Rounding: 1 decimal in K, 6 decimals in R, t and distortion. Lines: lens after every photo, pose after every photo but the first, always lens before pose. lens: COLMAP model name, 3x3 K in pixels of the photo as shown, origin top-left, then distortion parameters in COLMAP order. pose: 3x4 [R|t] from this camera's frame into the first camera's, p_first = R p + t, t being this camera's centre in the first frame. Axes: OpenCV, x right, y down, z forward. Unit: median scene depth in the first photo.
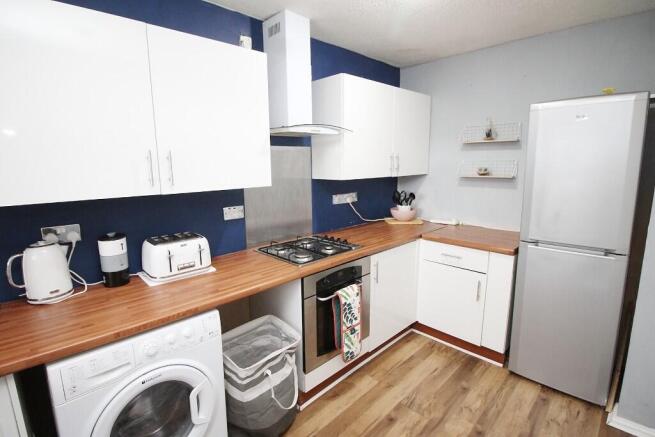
lens RADIAL K [[316.5, 0, 327.6], [0, 316.5, 214.2], [0, 0, 1]] dist [0.002493, 0.000172]
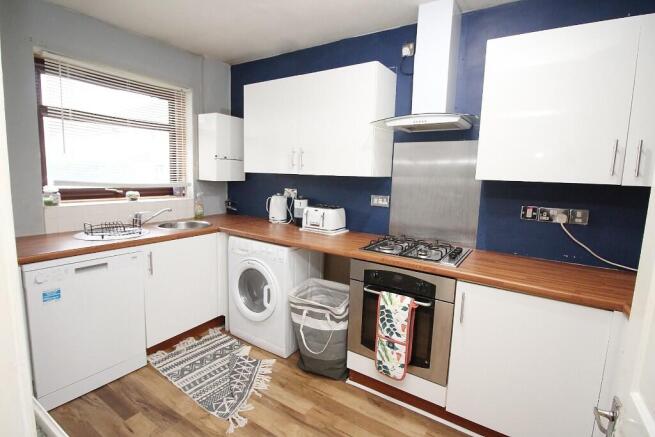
lens RADIAL K [[314.2, 0, 327.5], [0, 314.2, 218.5], [0, 0, 1]] dist [-0.001843, -0.000172]
pose [[0.212607, 0.153773, -0.964962, 0.840201], [-0.195244, 0.974310, 0.112245, -0.035669], [0.957433, 0.164539, 0.237168, 0.576988]]
